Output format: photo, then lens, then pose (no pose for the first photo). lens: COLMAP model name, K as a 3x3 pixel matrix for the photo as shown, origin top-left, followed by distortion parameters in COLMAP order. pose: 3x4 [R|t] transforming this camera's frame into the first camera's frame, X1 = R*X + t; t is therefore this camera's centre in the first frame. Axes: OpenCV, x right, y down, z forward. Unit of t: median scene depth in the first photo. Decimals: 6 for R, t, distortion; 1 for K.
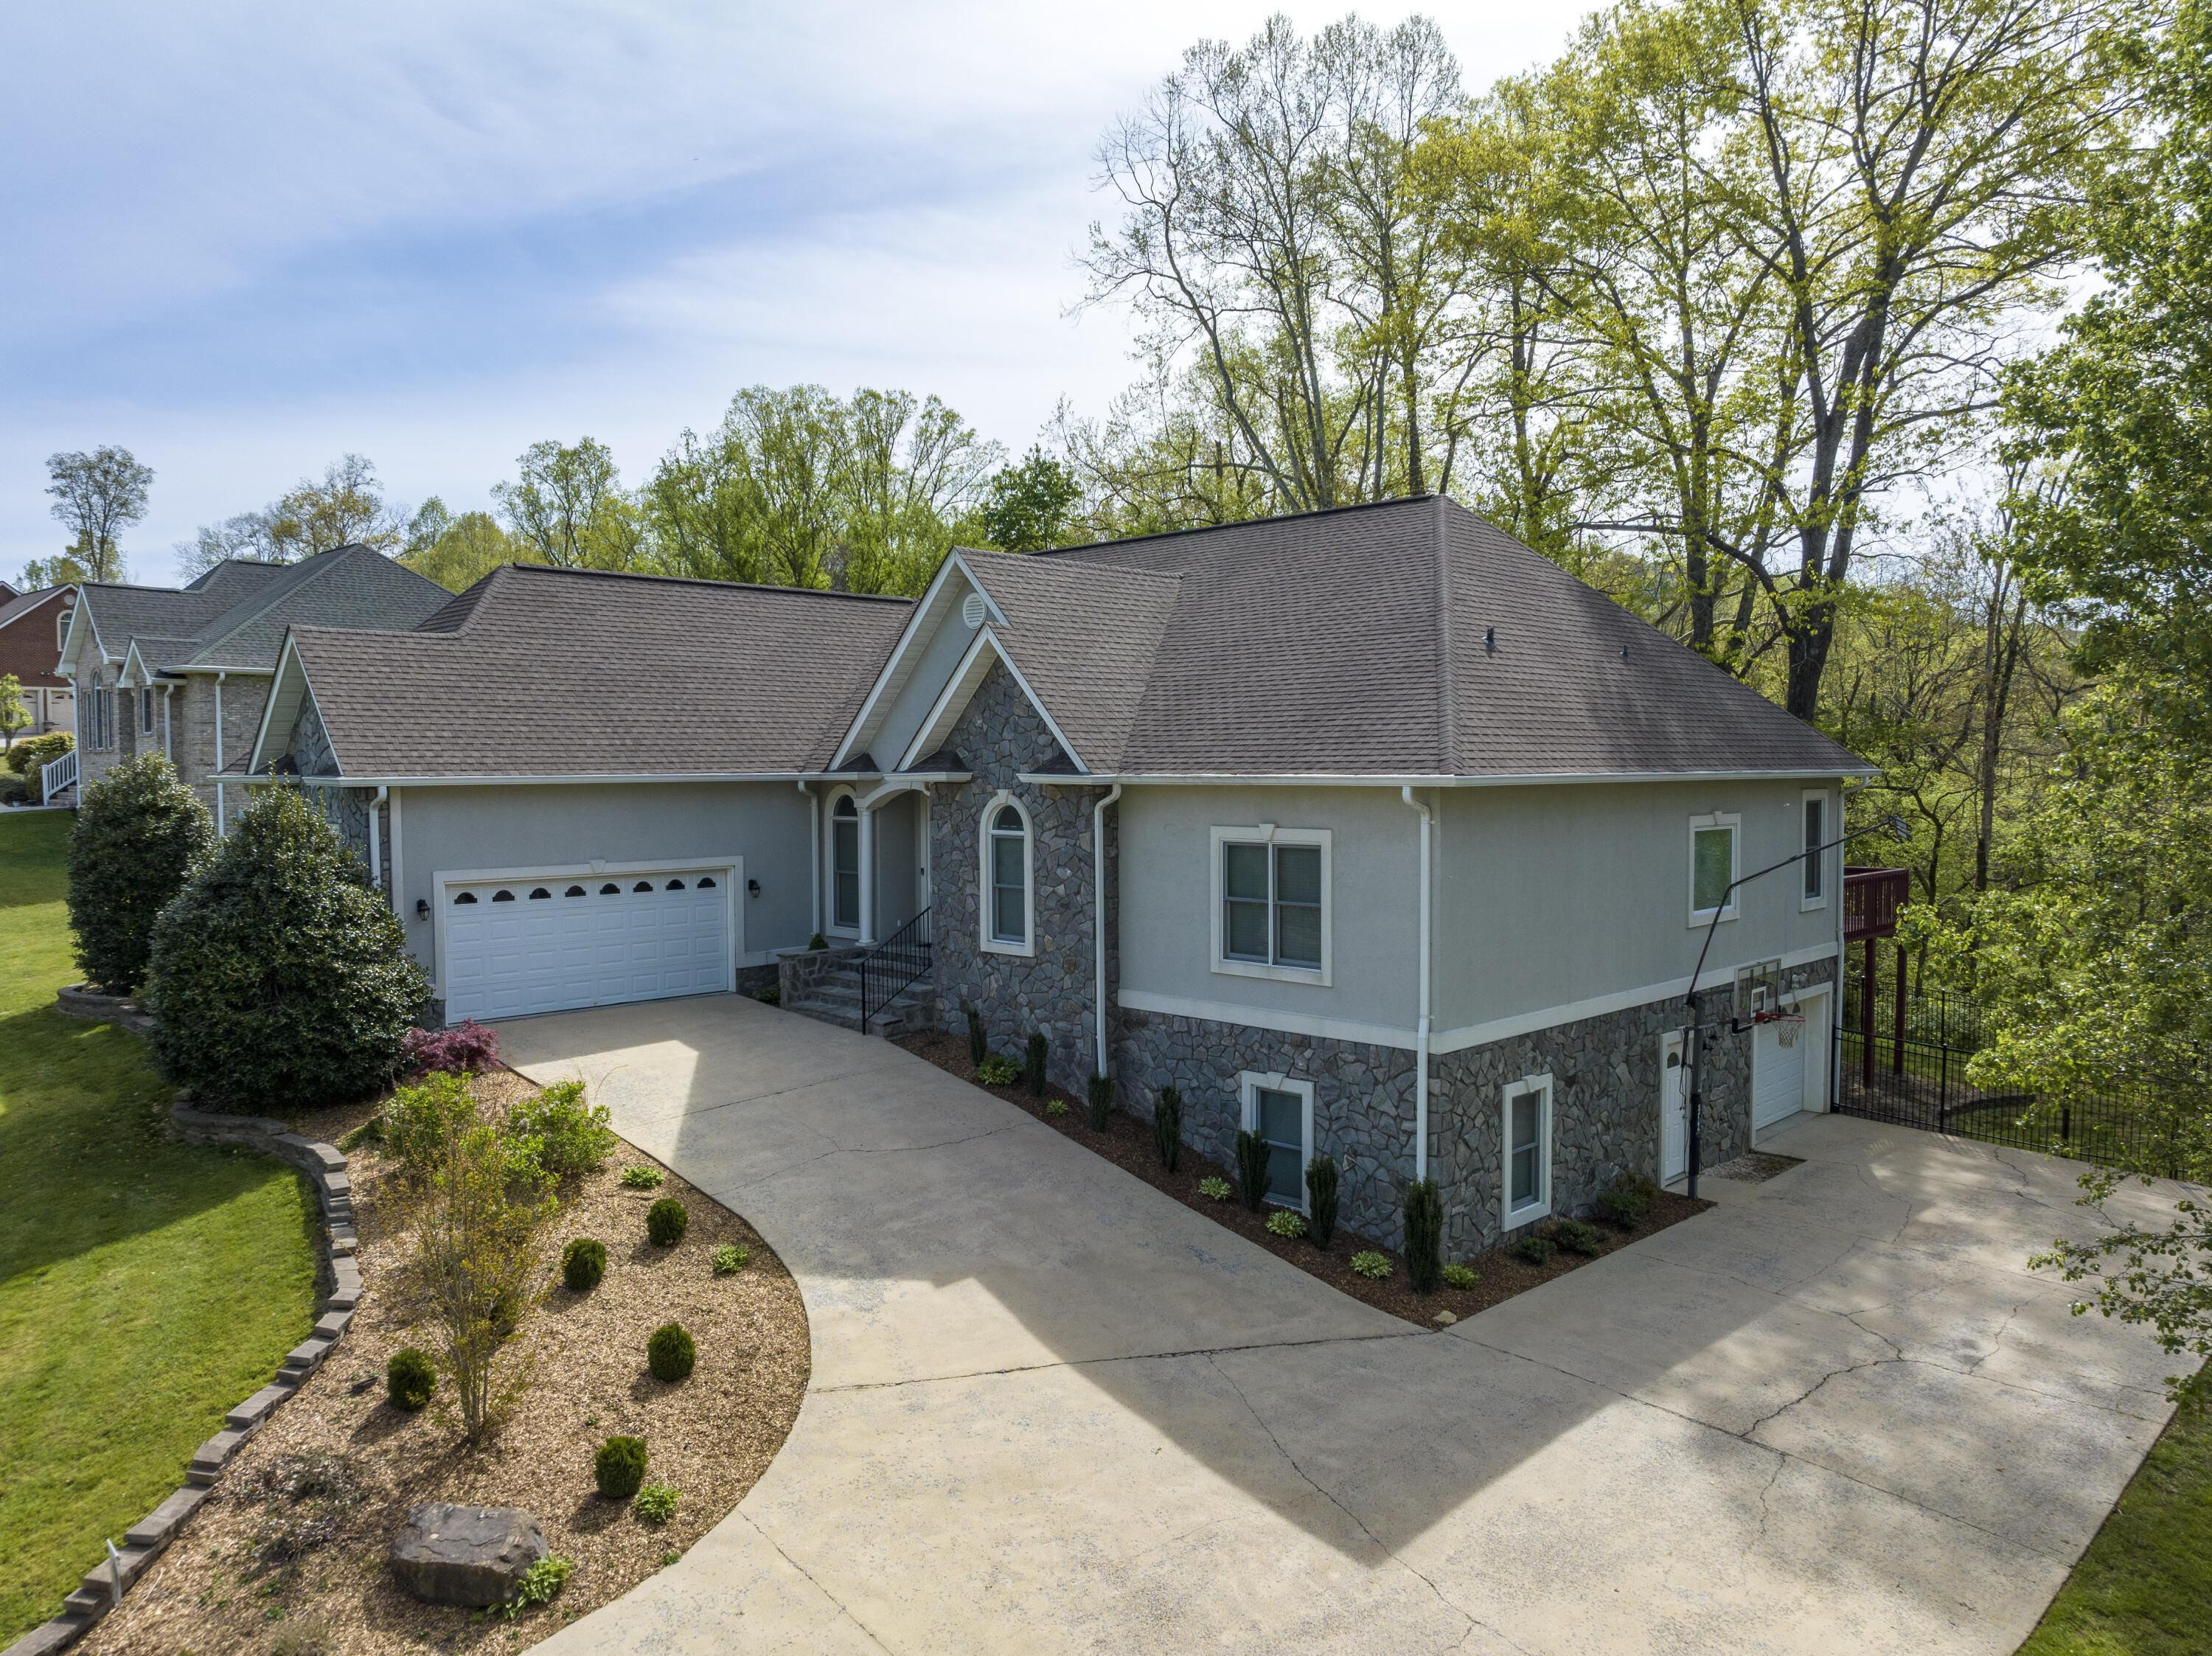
lens RADIAL K [[1553.3, 0, 1100.2], [0, 1553.3, 806.8], [0, 0, 1]] dist [-0.044783, 0.009617]
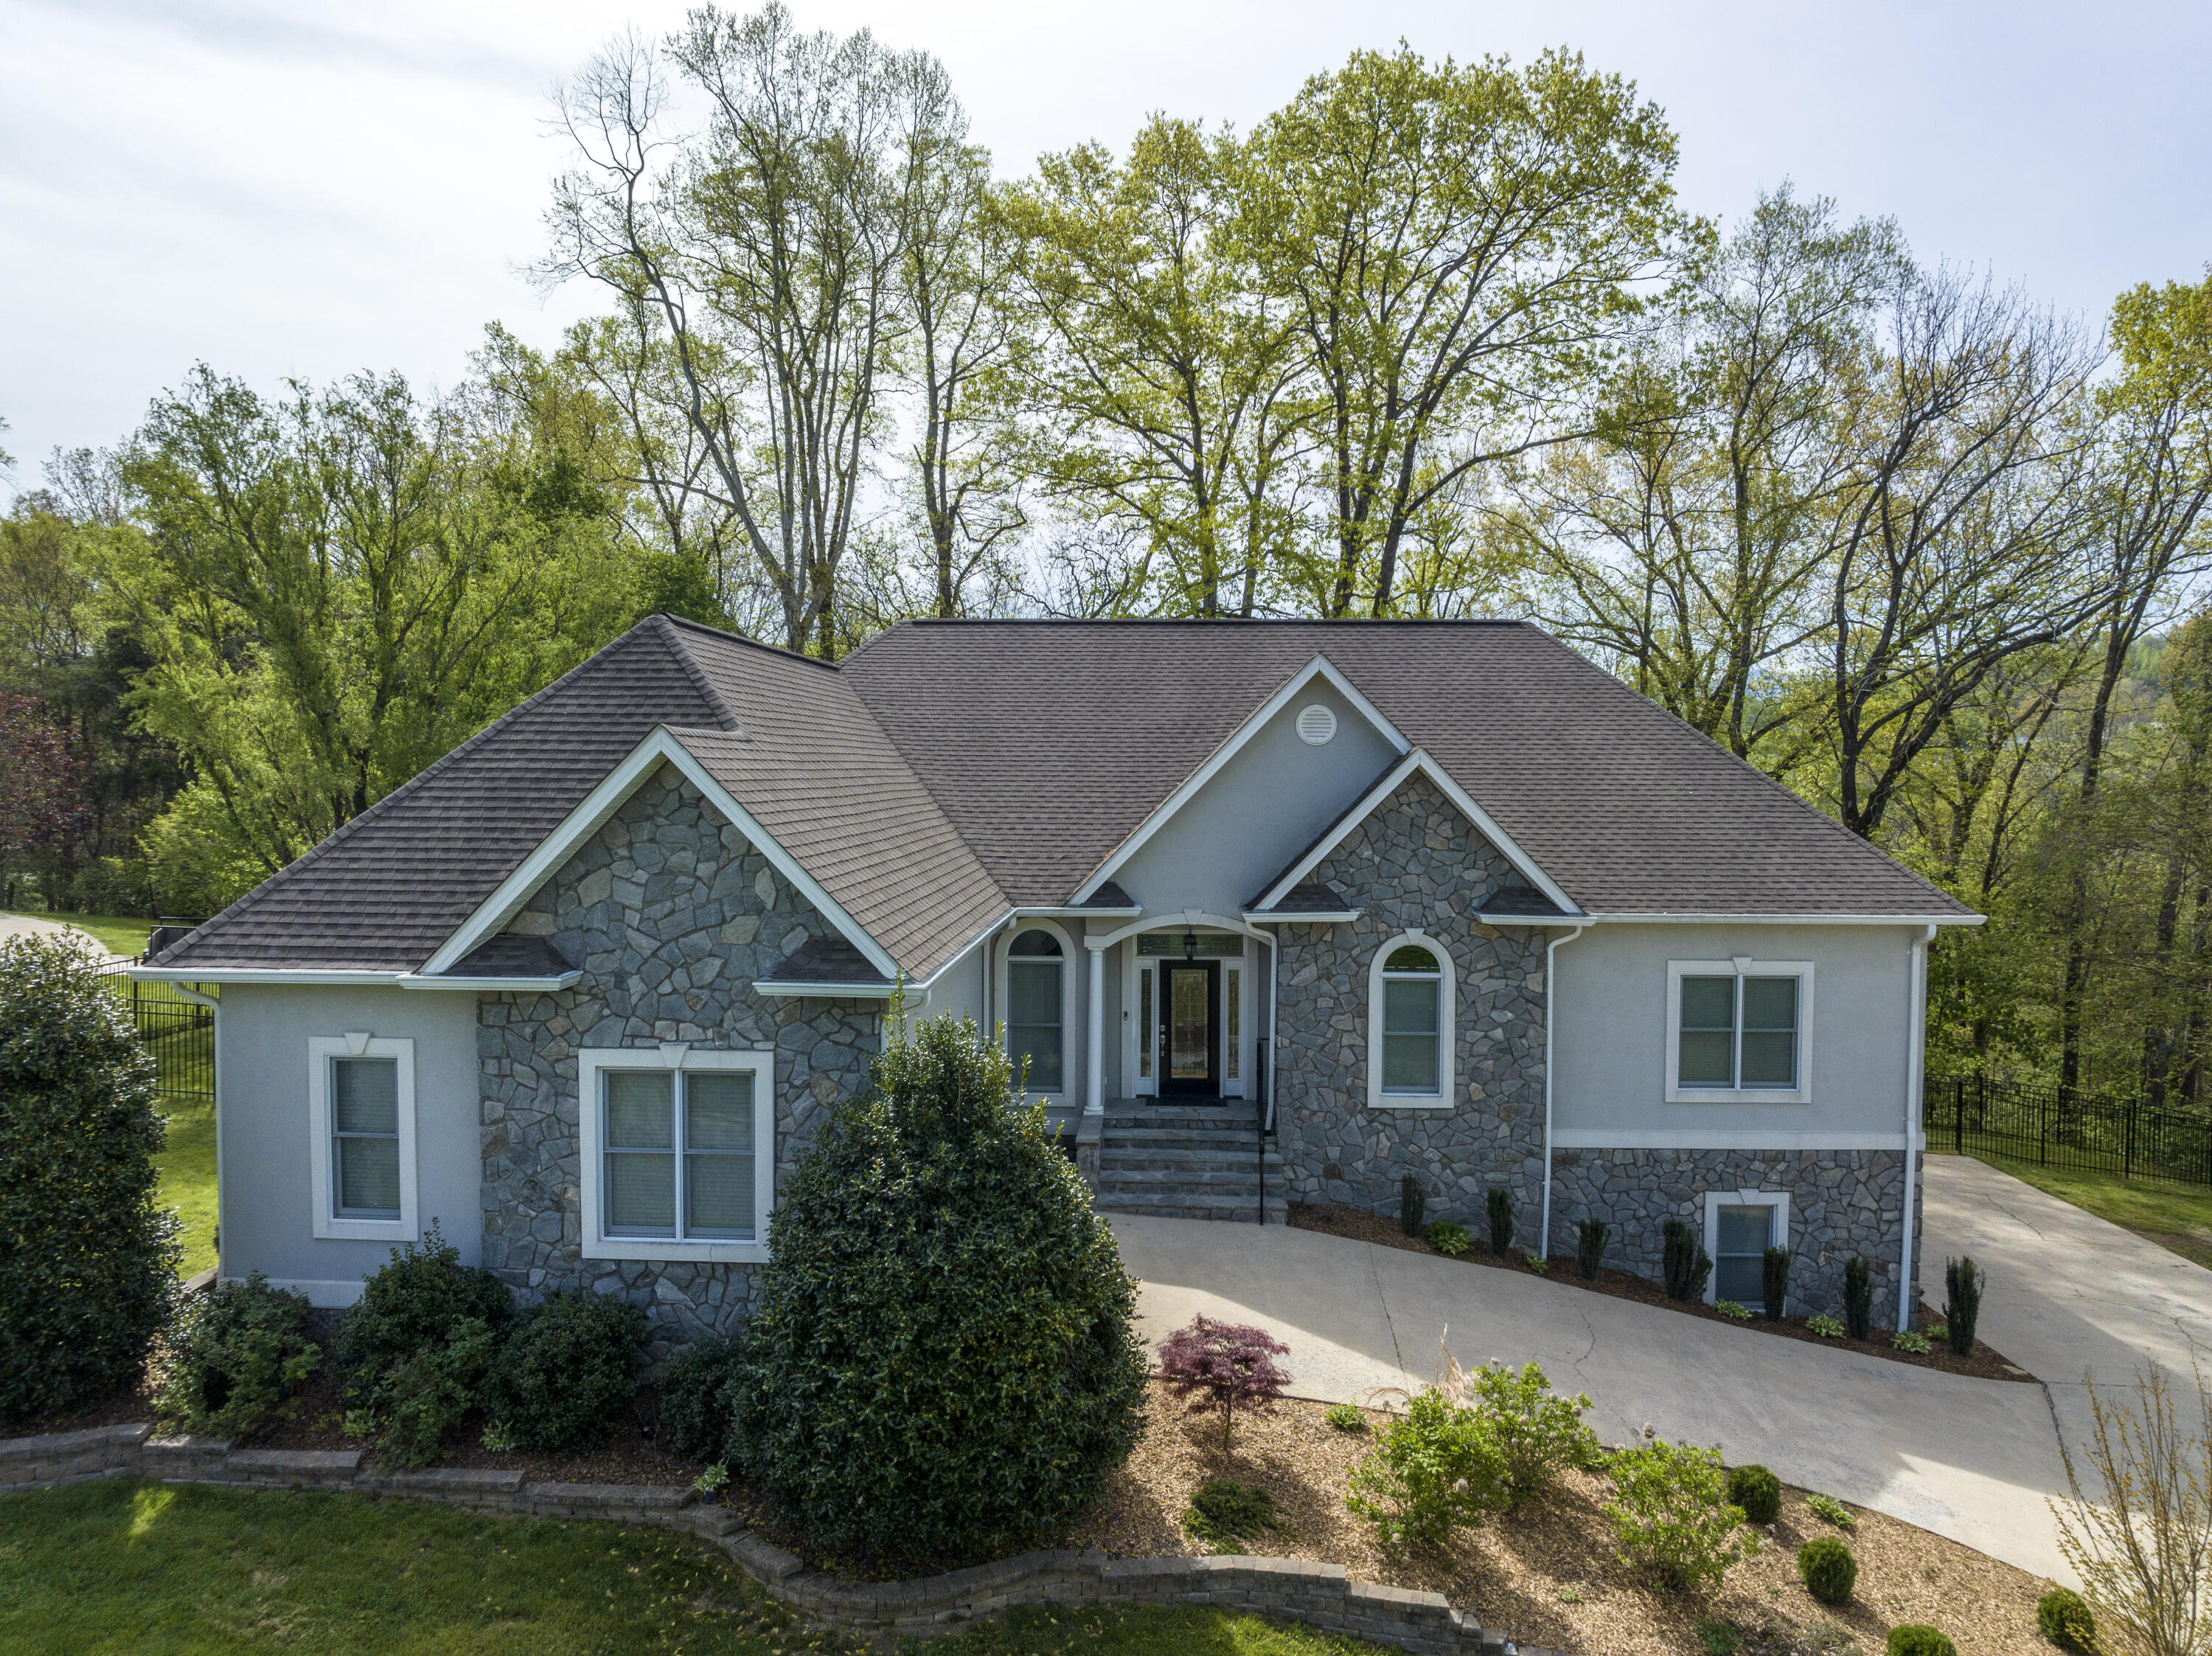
lens RADIAL K [[1553.3, 0, 1114.0], [0, 1553.3, 822.1], [0, 0, 1]] dist [-0.044783, 0.009617]
pose [[0.740694, -0.015116, 0.671672, -0.866479], [0.010226, 0.999885, 0.011225, -0.092544], [-0.671765, -0.001446, 0.740763, 0.476518]]
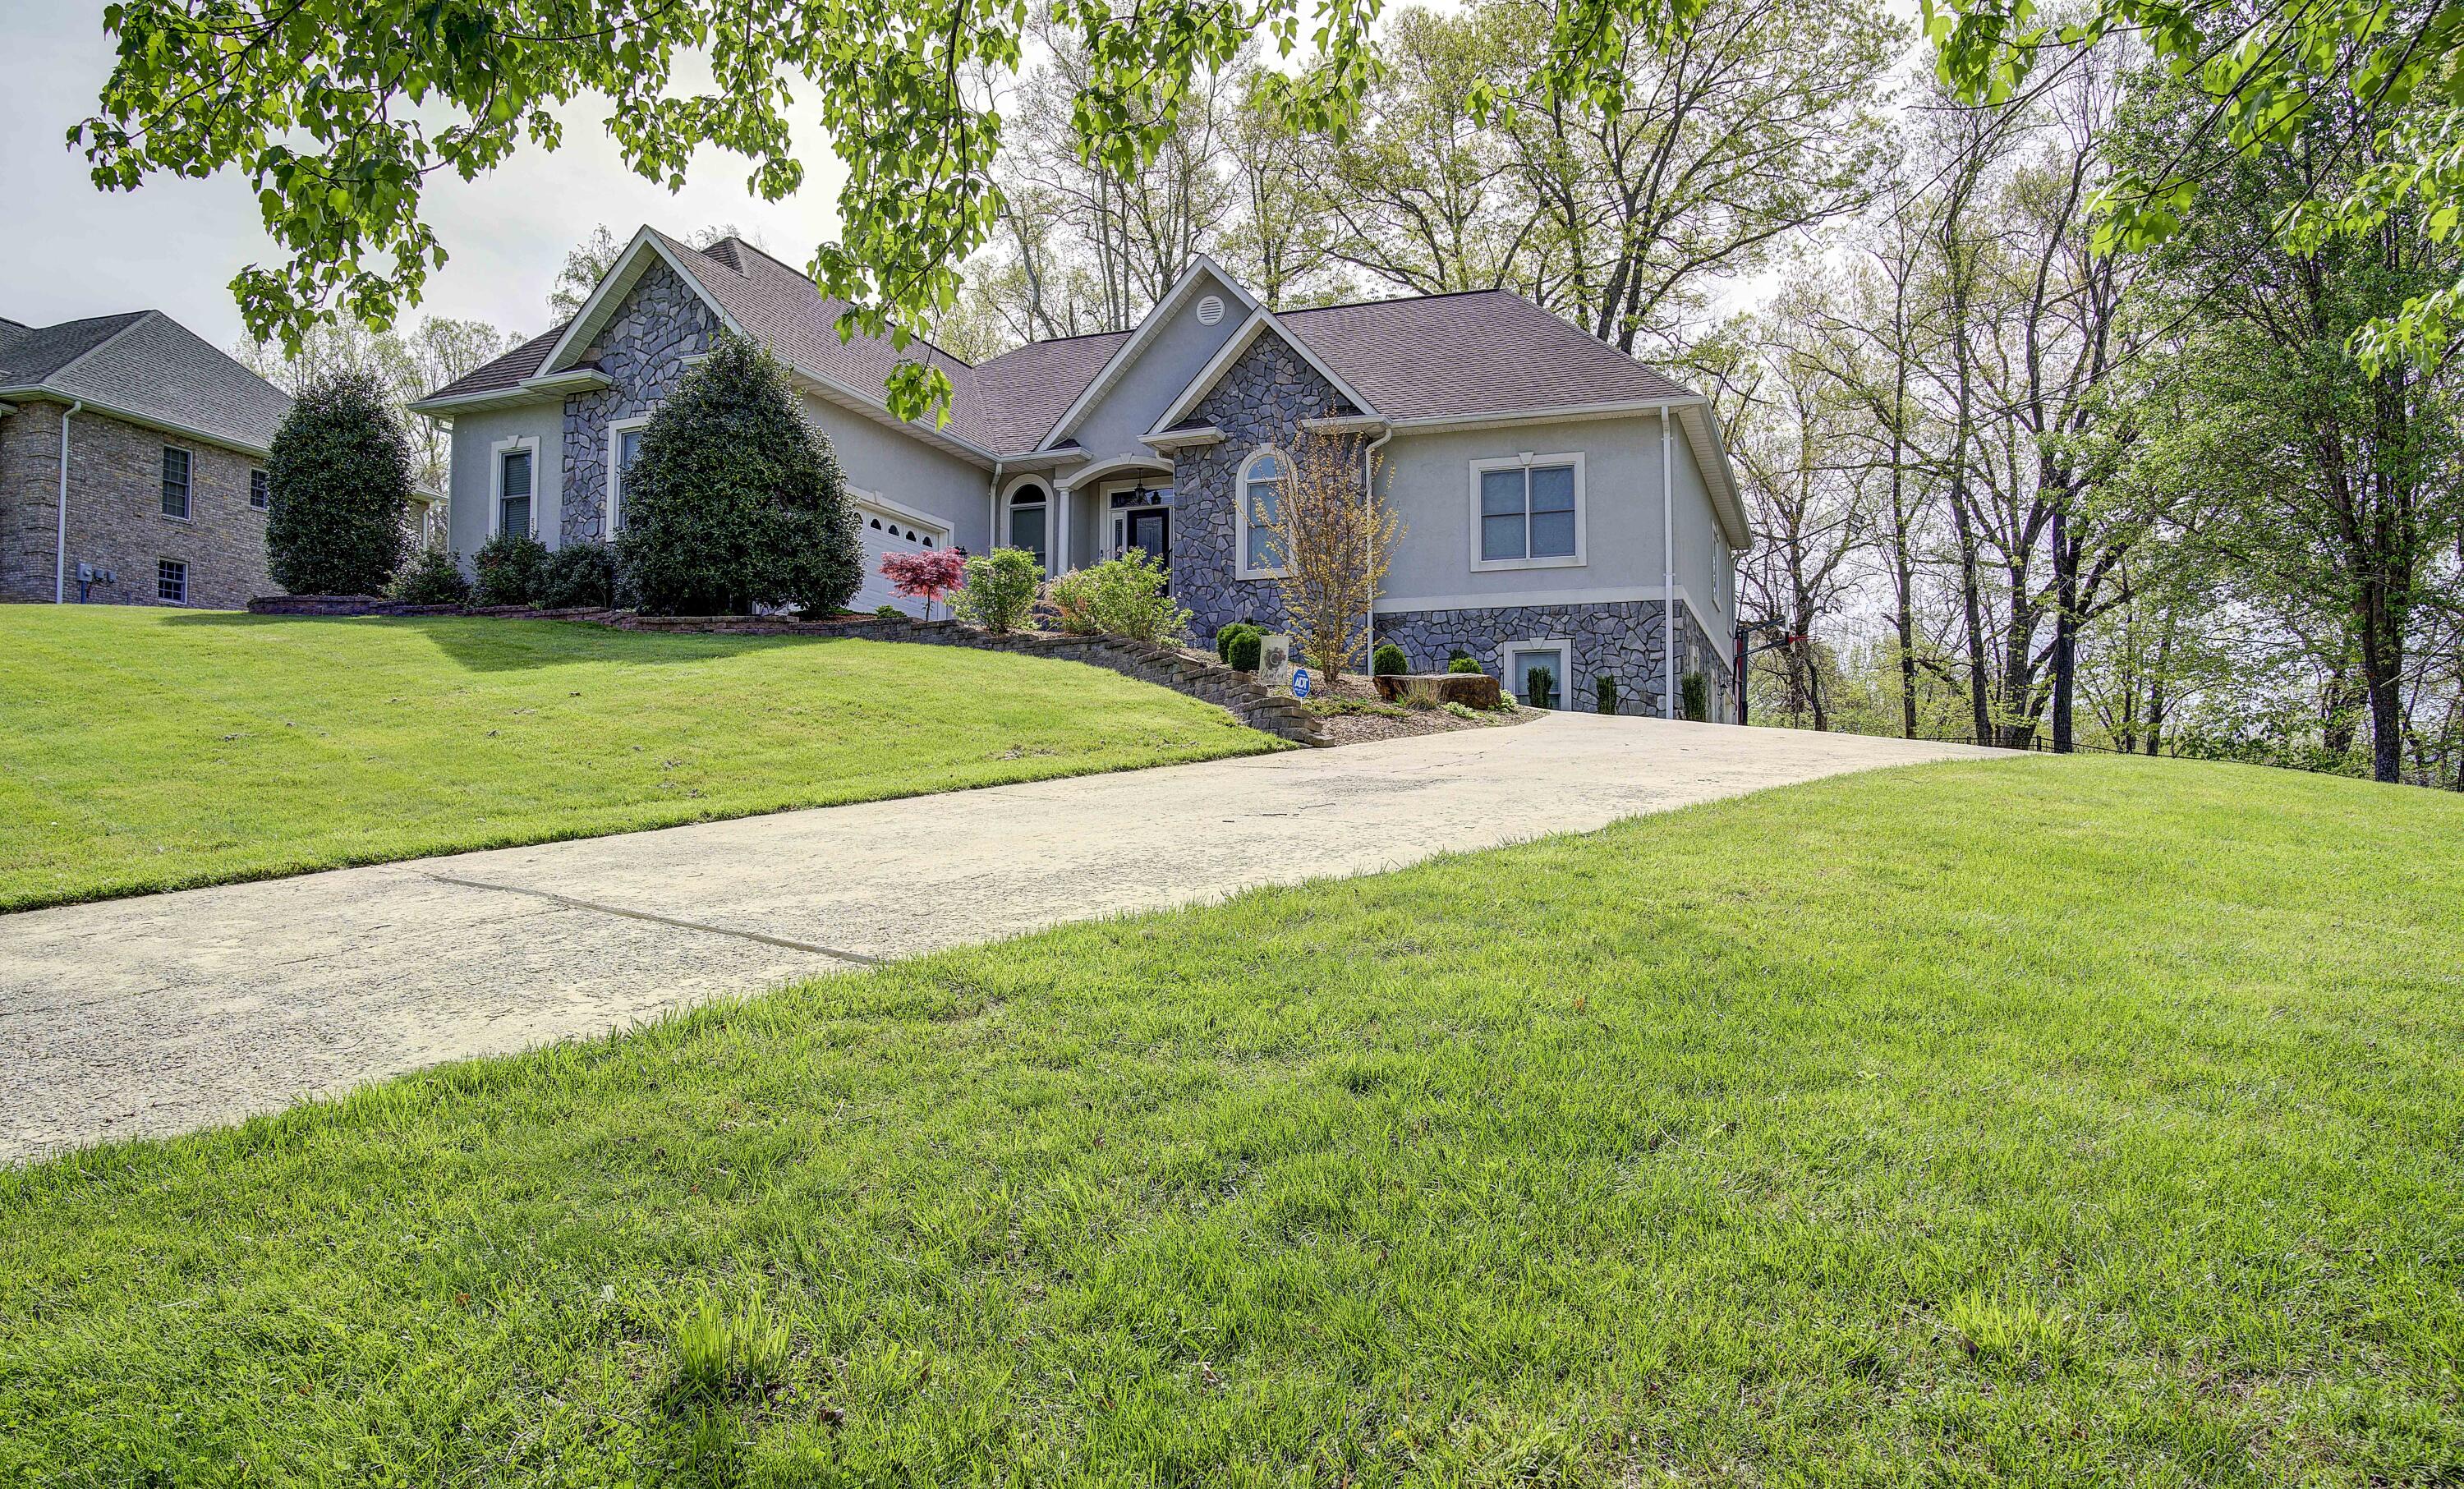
lens RADIAL K [[1711.9, 0, 1195.6], [0, 1711.9, 778.9], [0, 0, 1]] dist [-0.072032, 0.002480]
pose [[0.915771, 0.023781, 0.400997, -0.690310], [0.003351, 0.997759, -0.066825, 0.365433], [-0.401688, 0.062540, 0.913639, -0.194193]]
